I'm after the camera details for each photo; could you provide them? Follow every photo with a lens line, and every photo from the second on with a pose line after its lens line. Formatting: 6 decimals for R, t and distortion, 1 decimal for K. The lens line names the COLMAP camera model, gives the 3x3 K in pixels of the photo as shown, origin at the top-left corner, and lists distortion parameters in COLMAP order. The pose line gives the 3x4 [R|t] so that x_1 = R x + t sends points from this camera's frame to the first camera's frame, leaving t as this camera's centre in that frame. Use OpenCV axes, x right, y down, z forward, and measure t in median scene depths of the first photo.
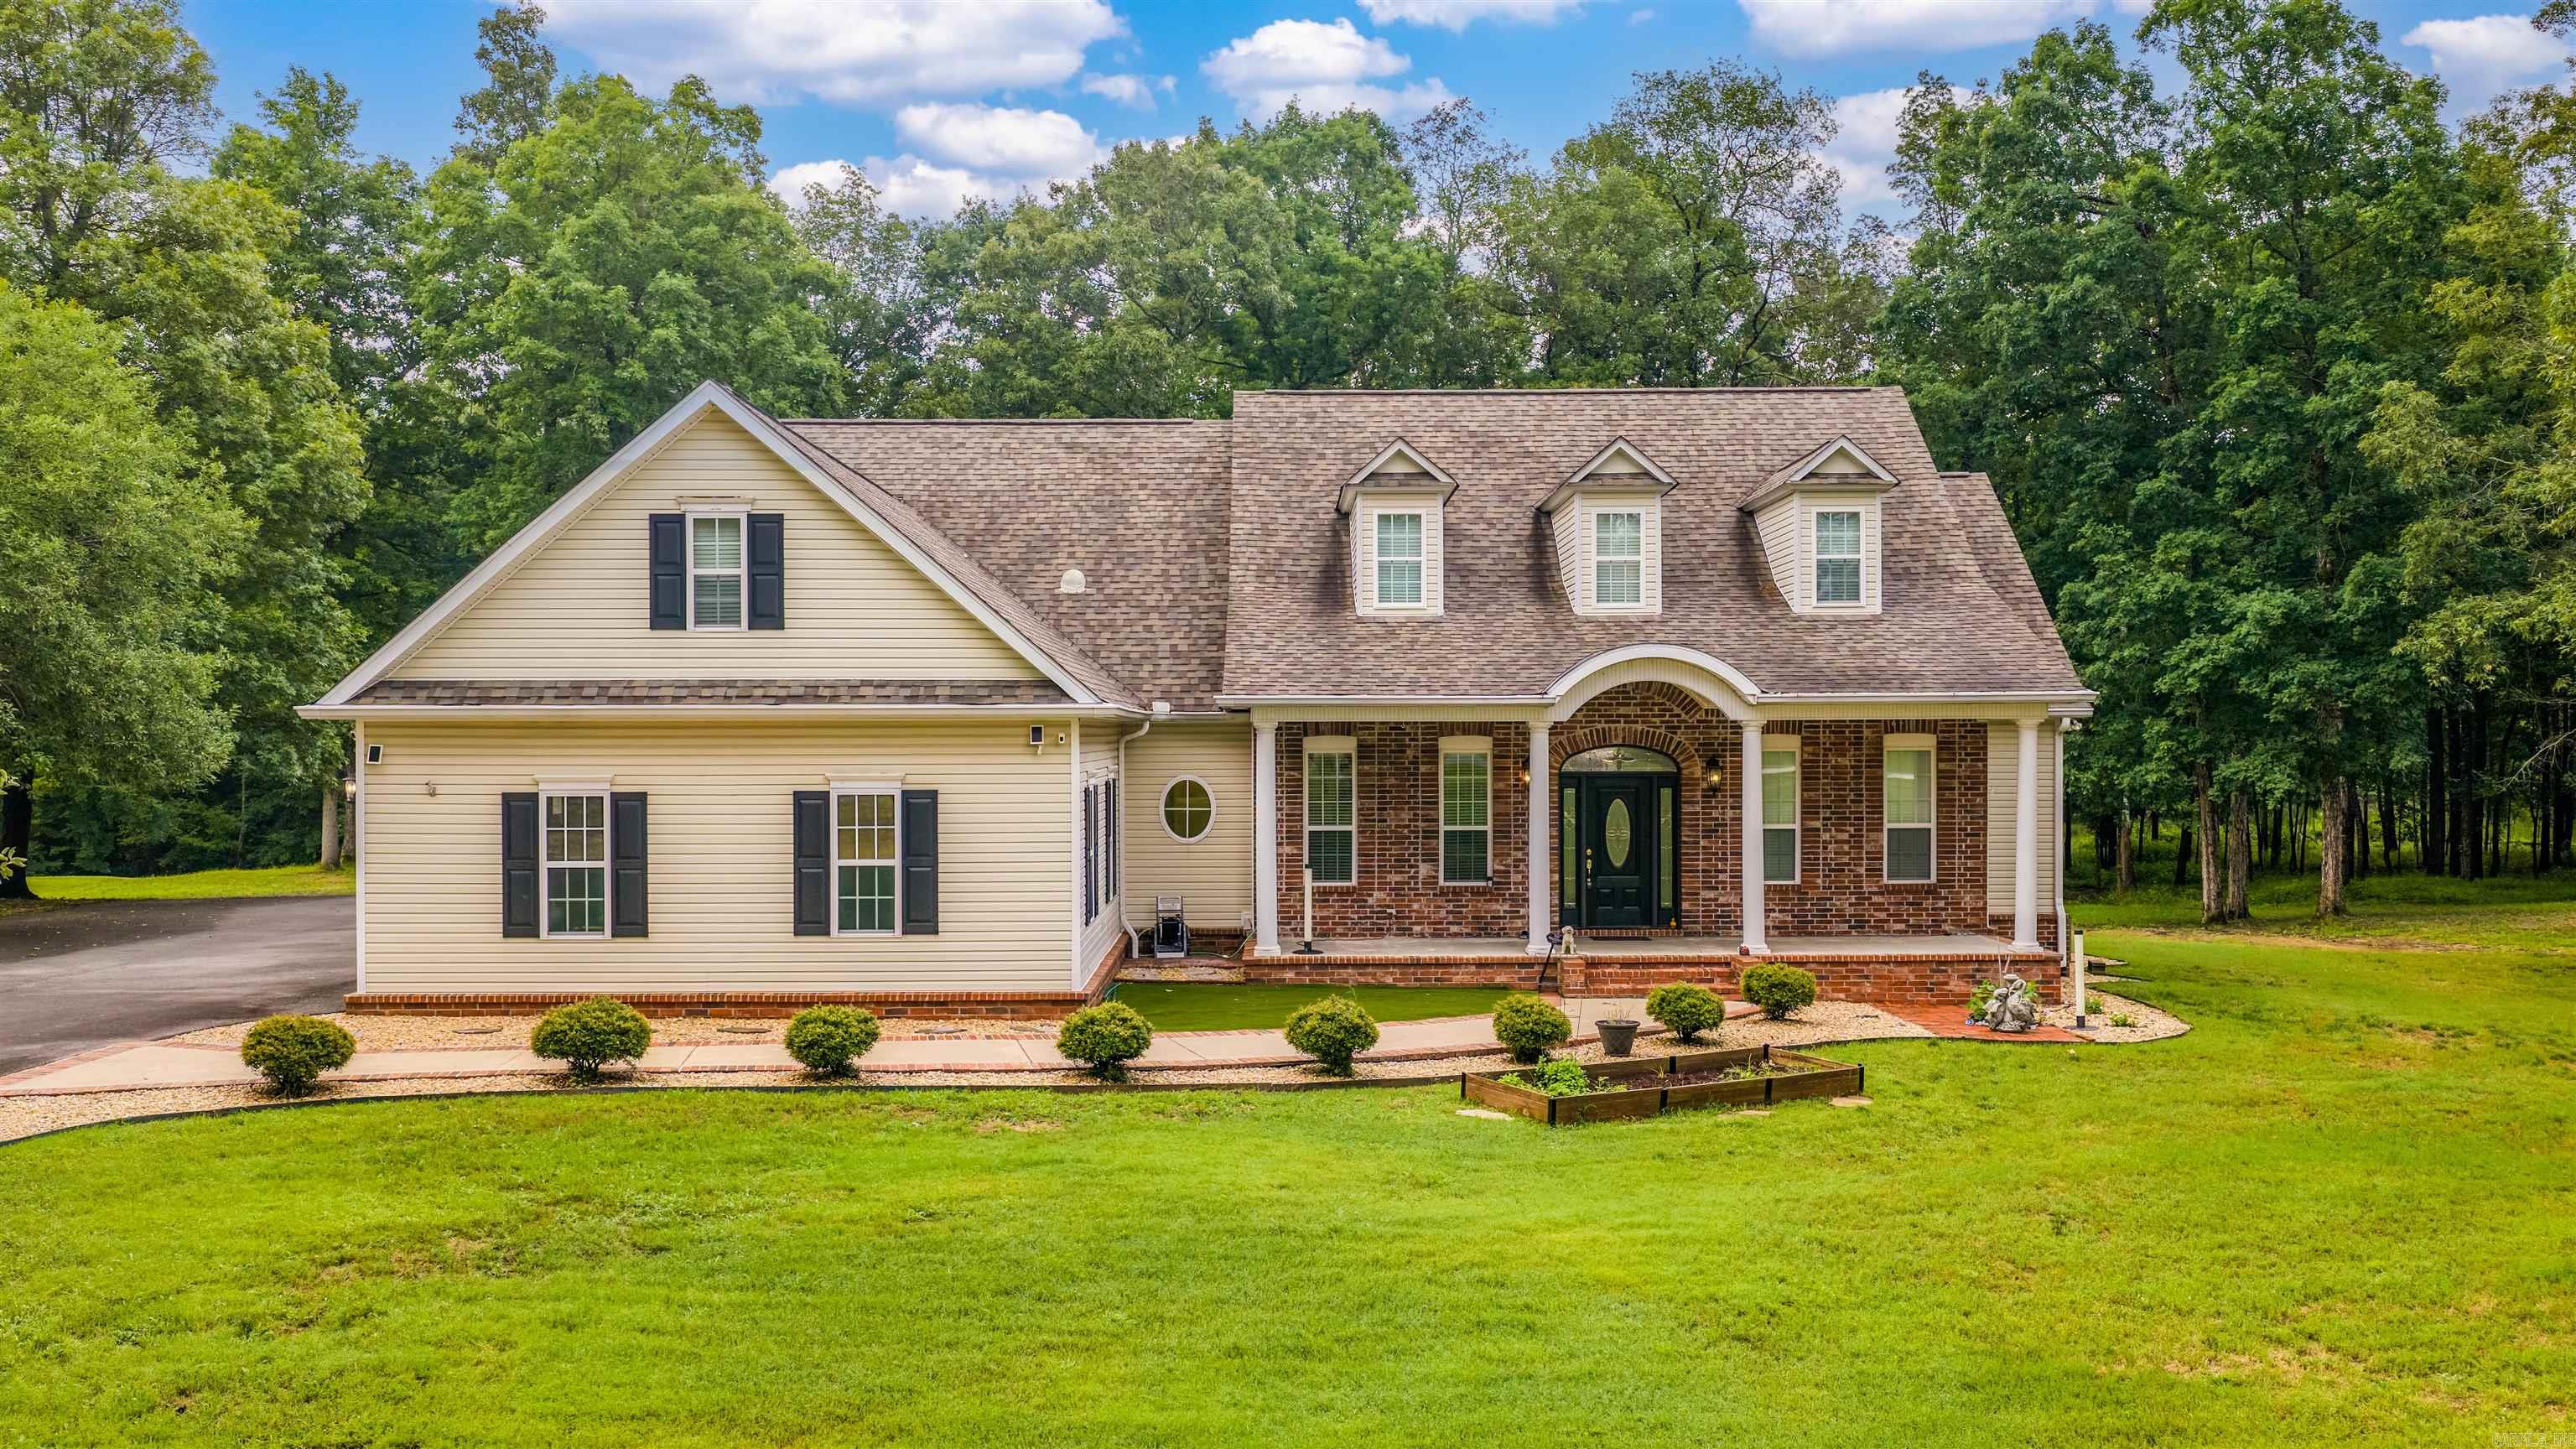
lens RADIAL K [[2194.7, 0, 1284.4], [0, 2194.7, 736.0], [0, 0, 1]] dist [0.050139, -0.125659]
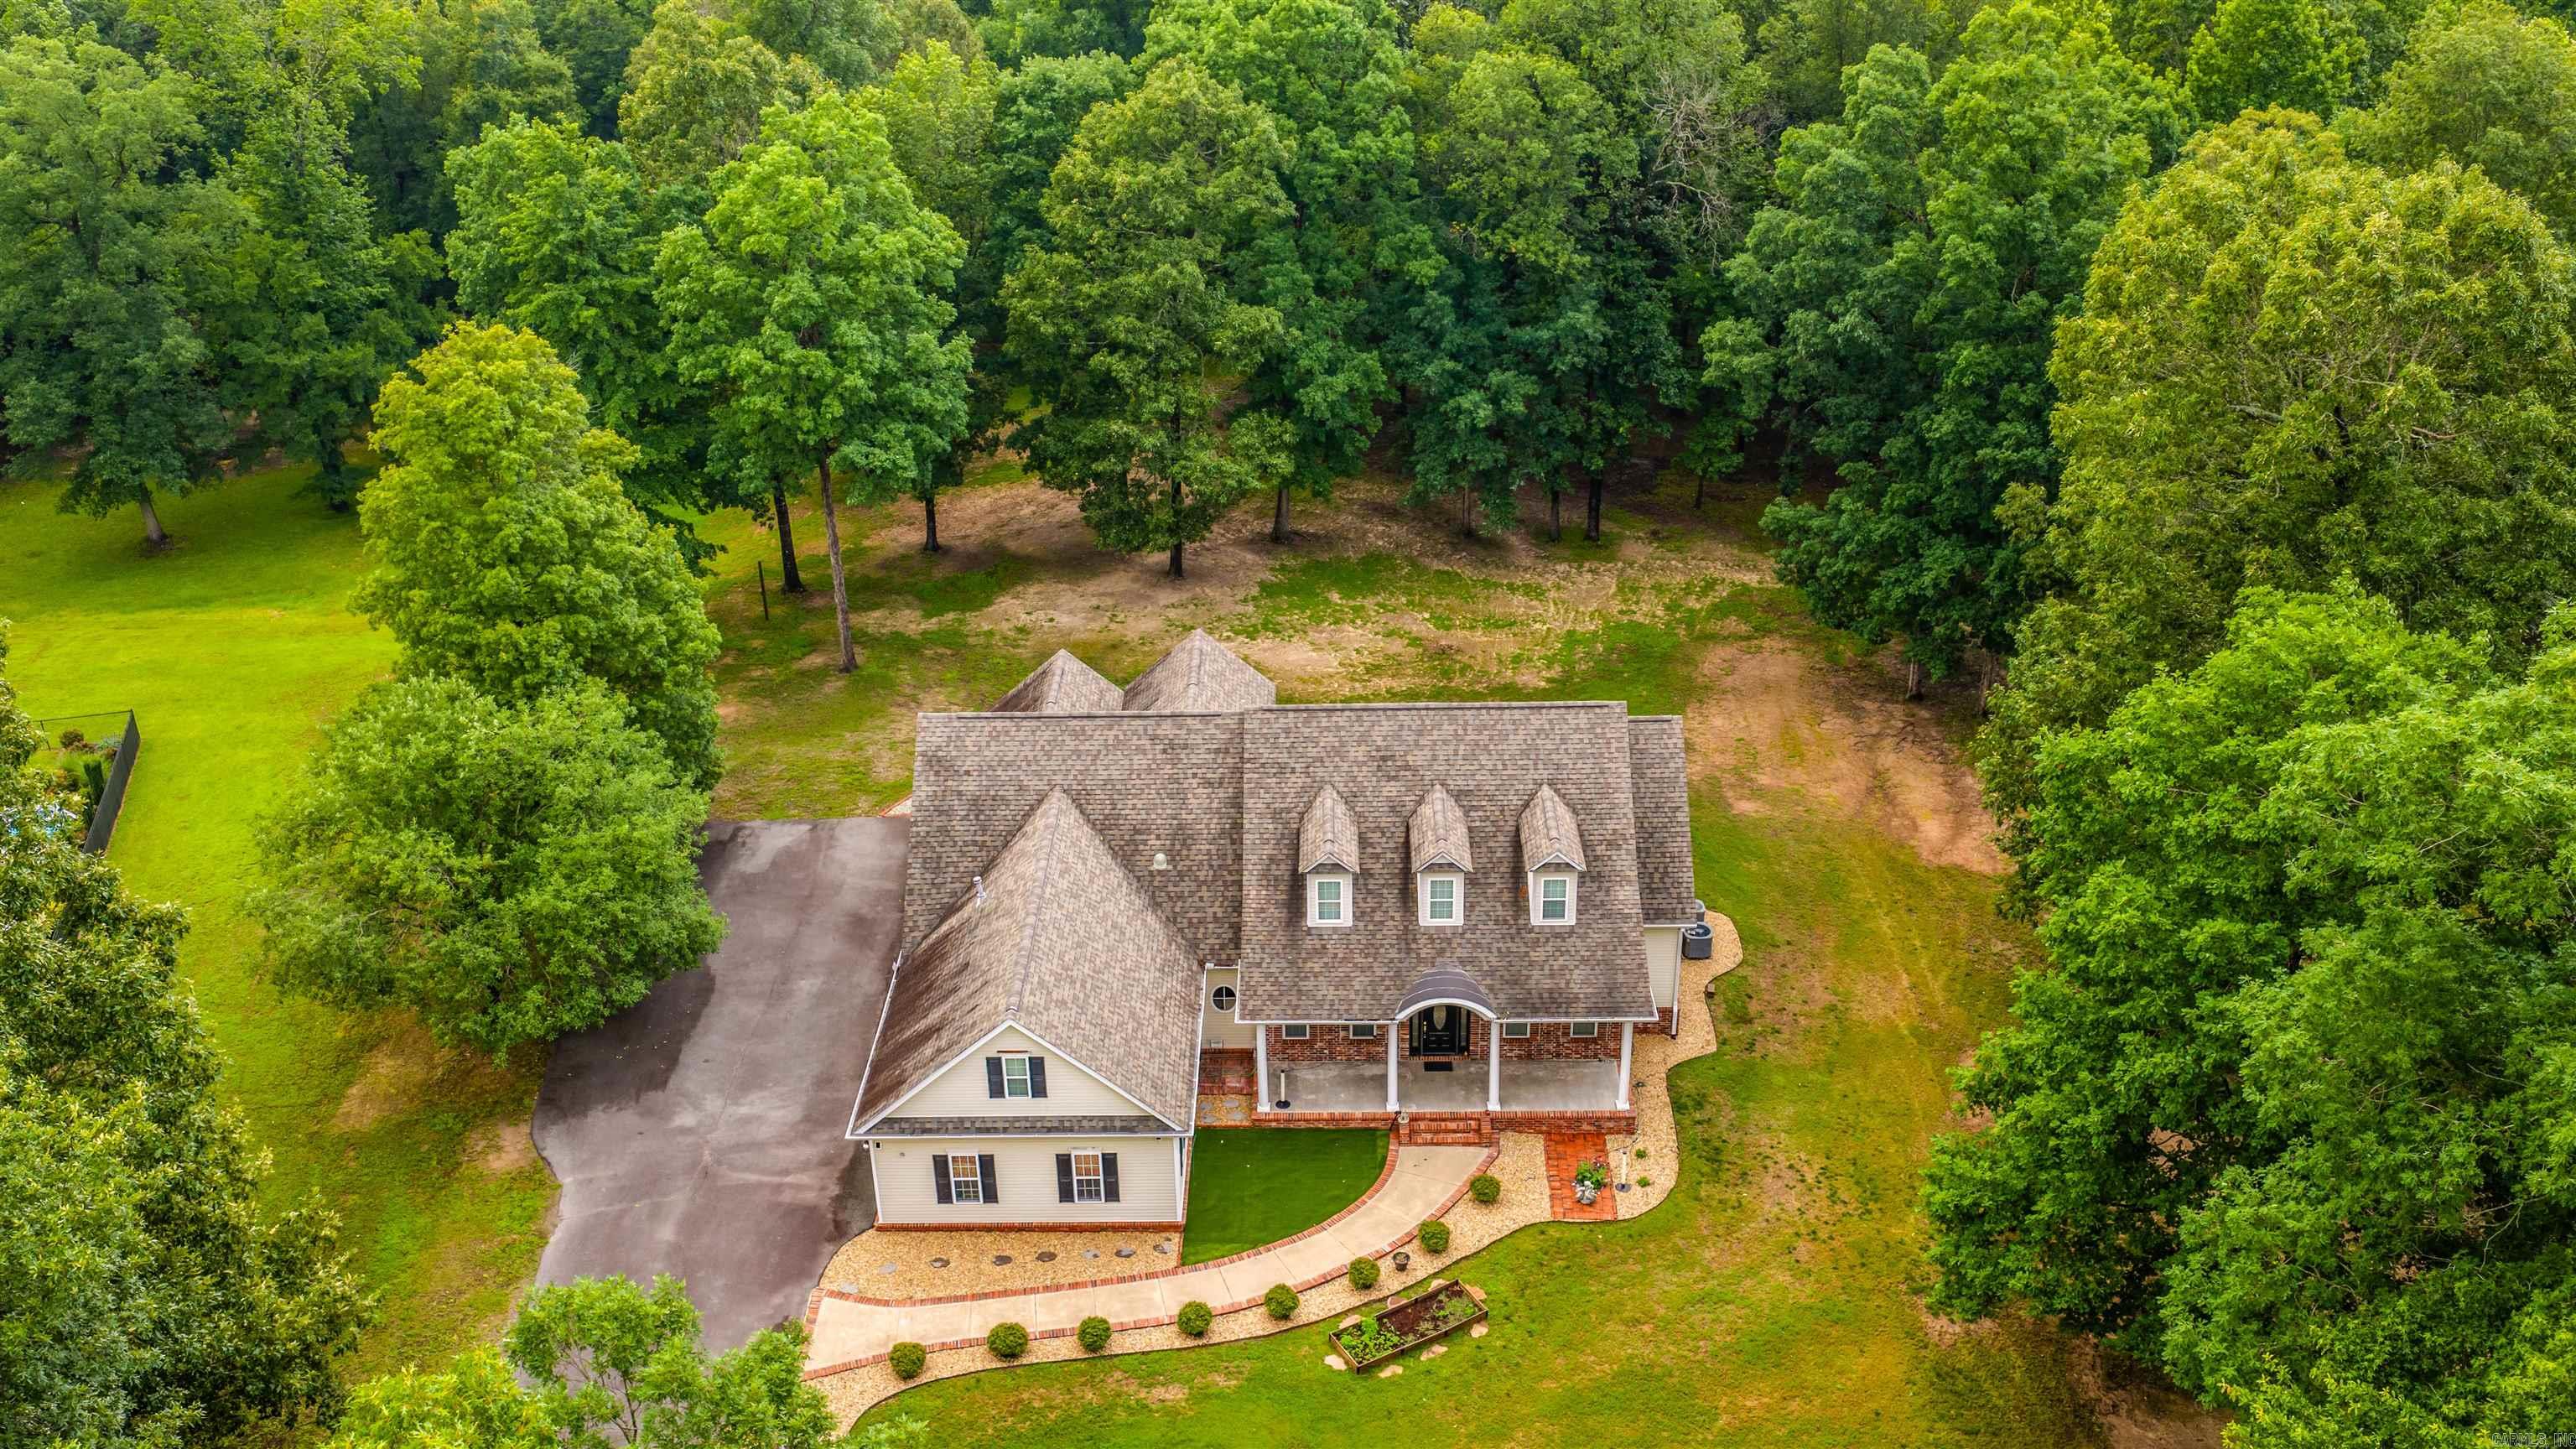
lens RADIAL K [[2230.9, 0, 1302.9], [0, 2230.9, 741.2], [0, 0, 1]] dist [0.003985, -0.013508]
pose [[0.999860, -0.004425, -0.016127, 0.061820], [0.011349, 0.887824, 0.460044, -1.122635], [0.012282, -0.460162, 0.887750, -0.696455]]
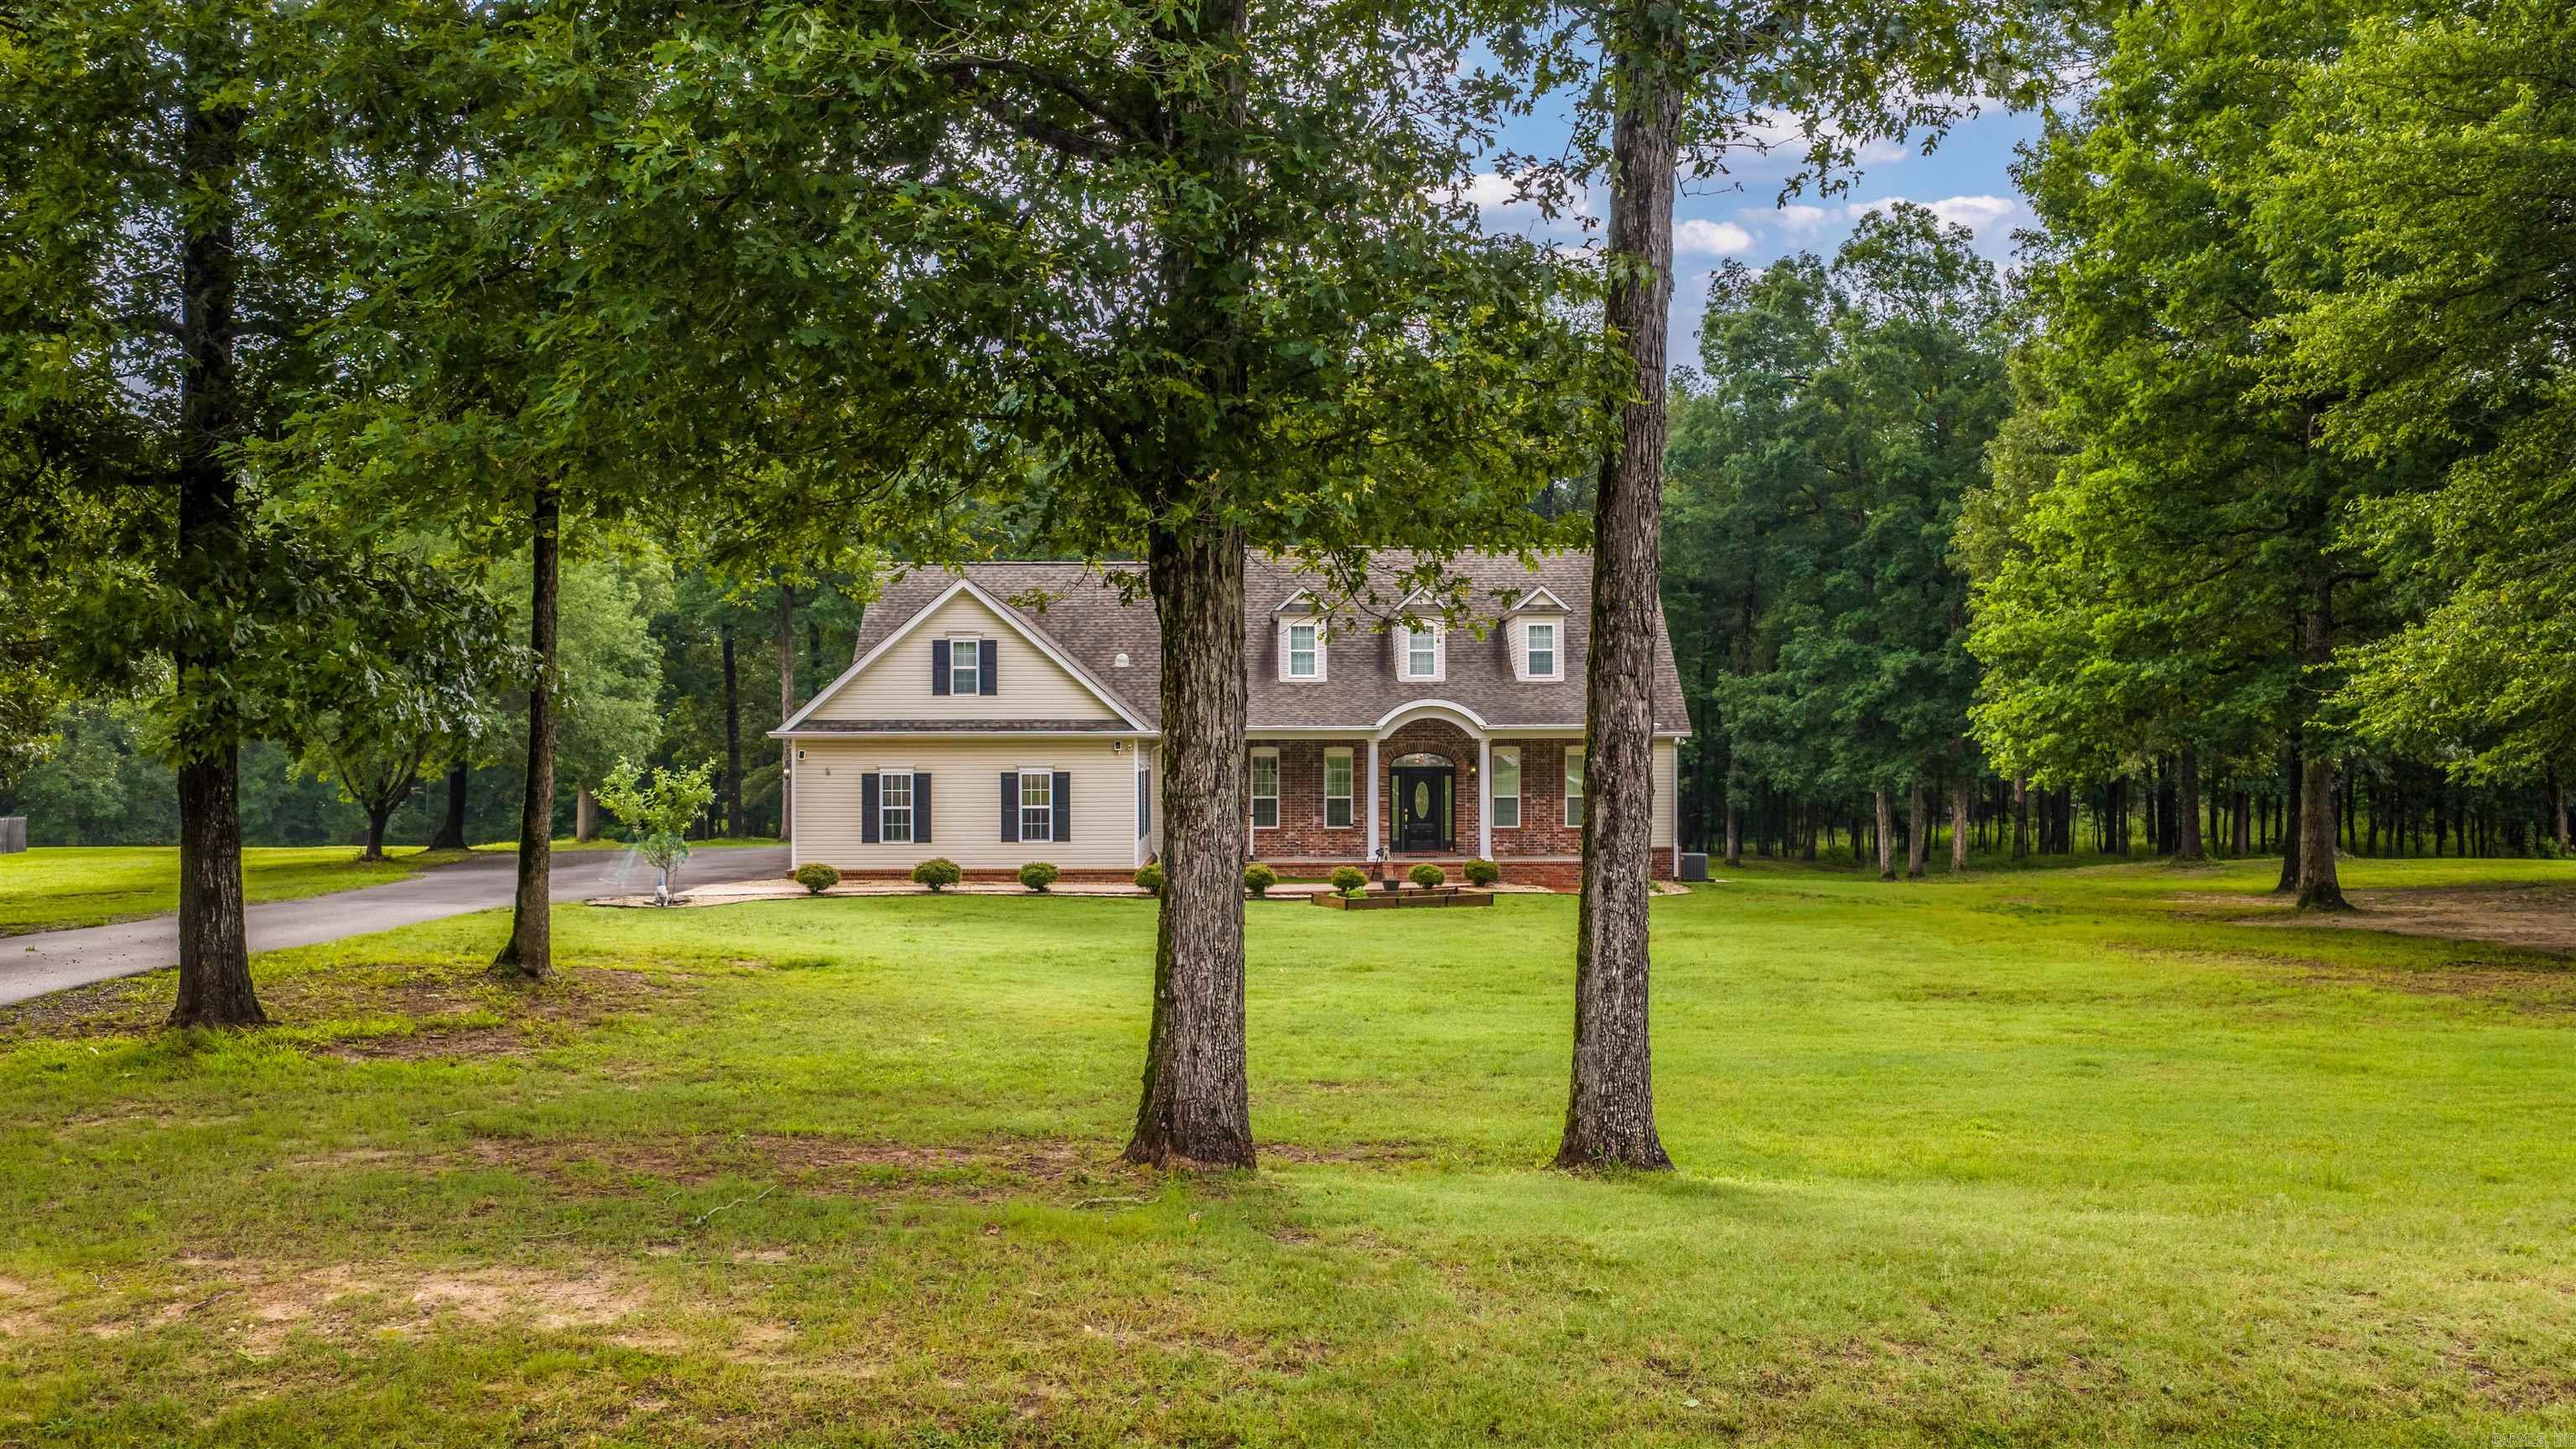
lens RADIAL K [[2194.7, 0, 1284.4], [0, 2194.7, 736.0], [0, 0, 1]] dist [0.050139, -0.125659]
pose [[0.999960, 0.000022, 0.008999, 0.020754], [0.000048, 0.999970, -0.007743, 0.004893], [-0.008999, 0.007743, 0.999930, -0.839540]]
